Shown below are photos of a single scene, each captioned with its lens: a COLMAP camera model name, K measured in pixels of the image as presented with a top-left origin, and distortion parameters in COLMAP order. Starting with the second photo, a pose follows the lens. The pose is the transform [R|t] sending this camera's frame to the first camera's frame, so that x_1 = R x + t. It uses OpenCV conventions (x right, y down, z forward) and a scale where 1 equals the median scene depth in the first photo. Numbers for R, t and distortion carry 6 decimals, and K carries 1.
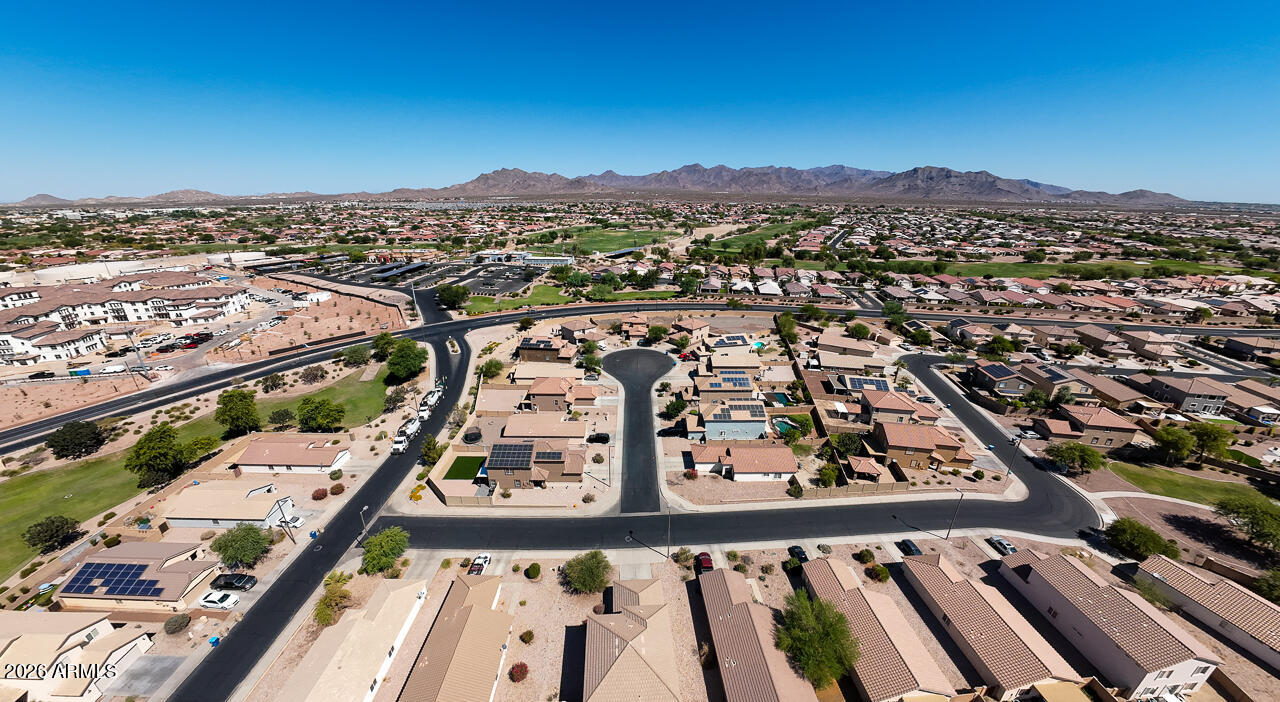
lens RADIAL K [[408.9, 0, 640.0], [0, 408.9, 351.0], [0, 0, 1]] dist [-0.029779, 0.004845]
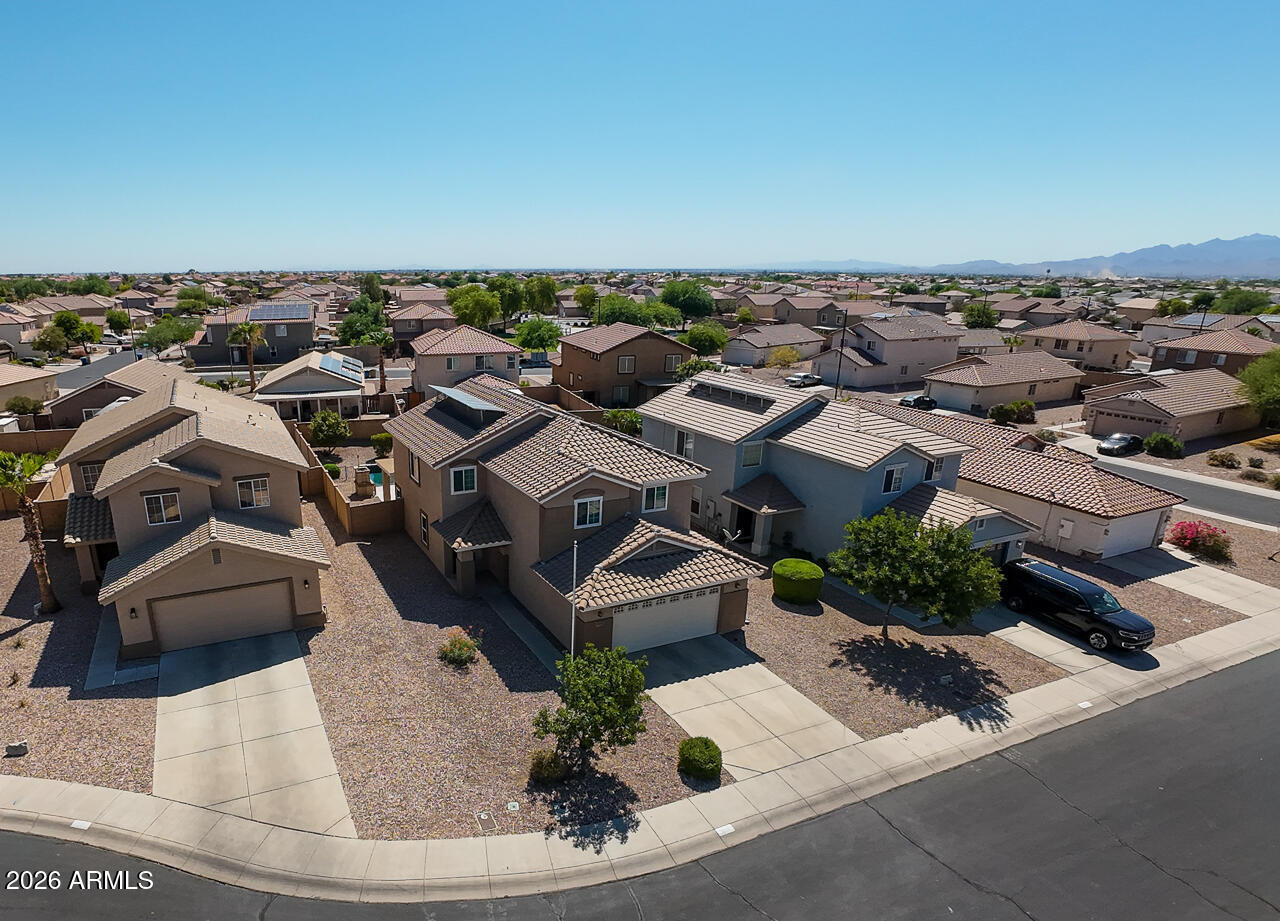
lens RADIAL K [[728.7, 0, 497.1], [0, 728.7, 519.4], [0, 0, 1]] dist [-0.035957, 0.001477]
pose [[-0.361374, -0.310569, 0.879179, -0.059443], [0.344301, 0.831817, 0.435358, -0.029795], [-0.866525, 0.460030, -0.193668, 0.908524]]
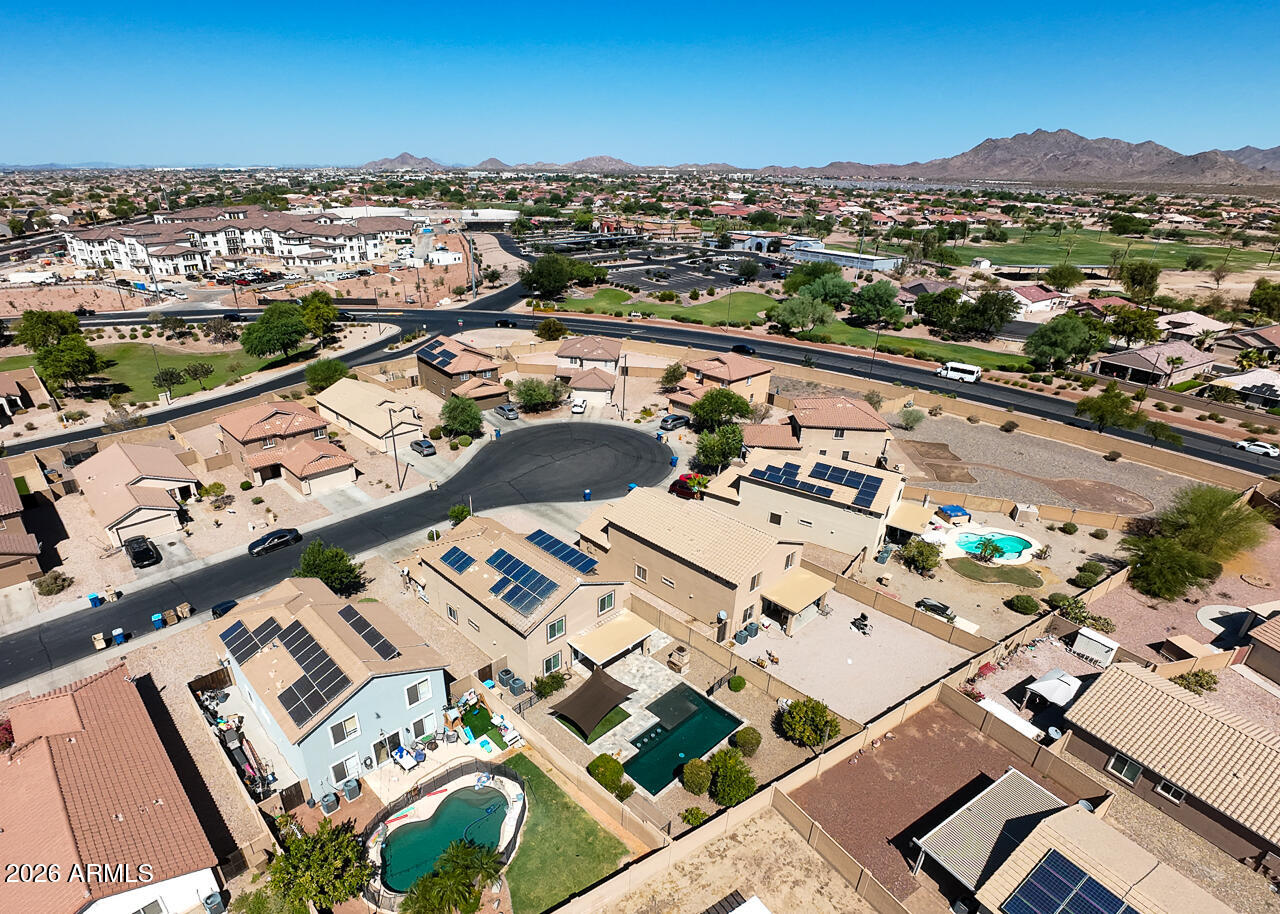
lens RADIAL K [[681.1, 0, 619.2], [0, 681.1, 517.7], [0, 0, 1]] dist [-0.046385, 0.012794]
pose [[0.687338, 0.344107, -0.639654, 0.455847], [-0.279751, 0.938133, 0.204072, -0.060115], [0.670303, 0.038677, 0.741079, 0.582914]]
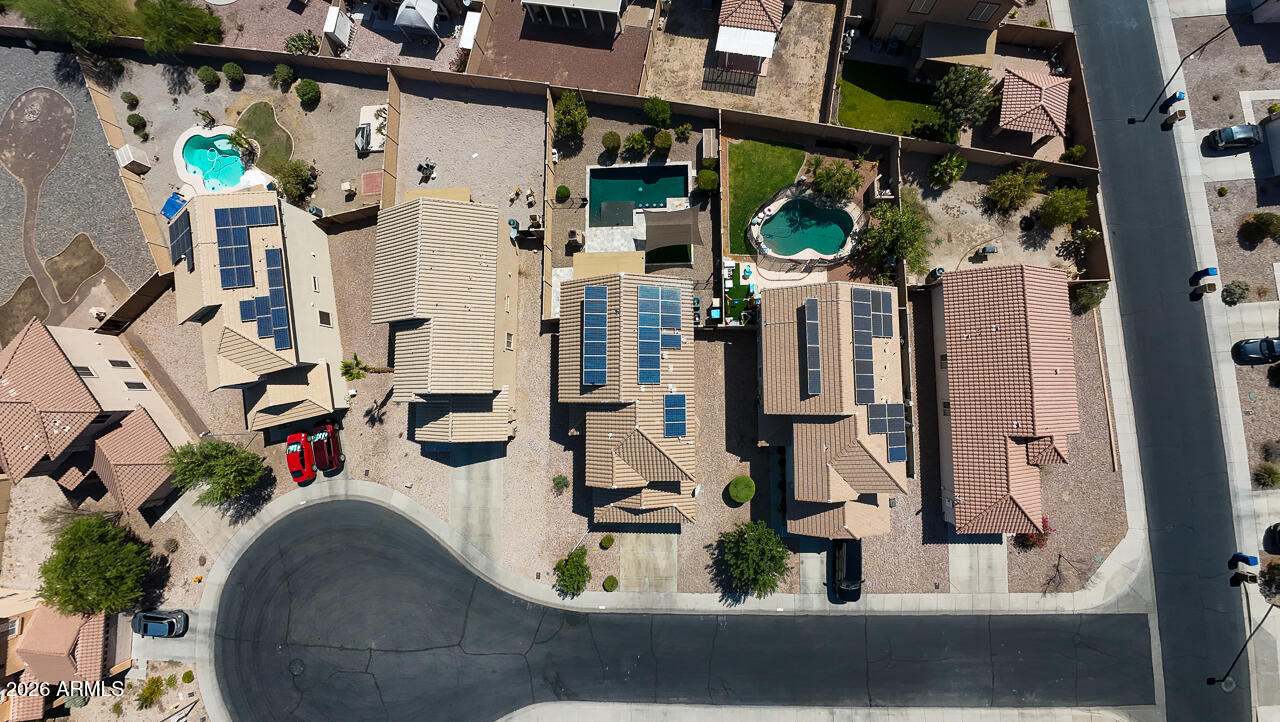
lens RADIAL K [[422.9, 0, 635.4], [0, 422.9, 358.6], [0, 0, 1]] dist [-0.031574, 0.003608]
pose [[0.005859, -0.997380, 0.072098, 0.164650], [0.424347, 0.067765, 0.902961, -0.147151], [-0.905481, 0.025304, 0.423632, 0.736681]]
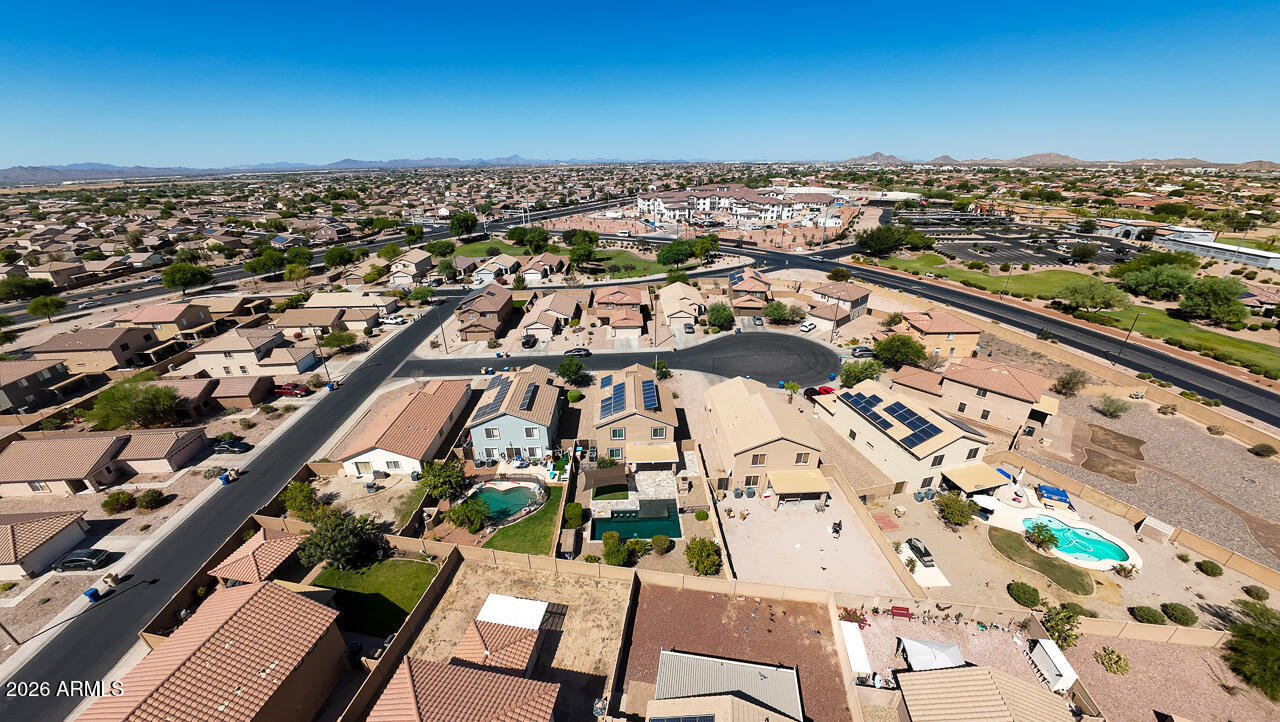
lens RADIAL K [[449.2, 0, 643.1], [0, 449.2, 359.0], [0, 0, 1]] dist [-0.031187, 0.004463]
pose [[0.029366, 0.405664, -0.913550, 0.561717], [-0.360012, 0.856900, 0.368936, -0.134089], [0.932485, 0.318055, 0.171208, 0.759765]]
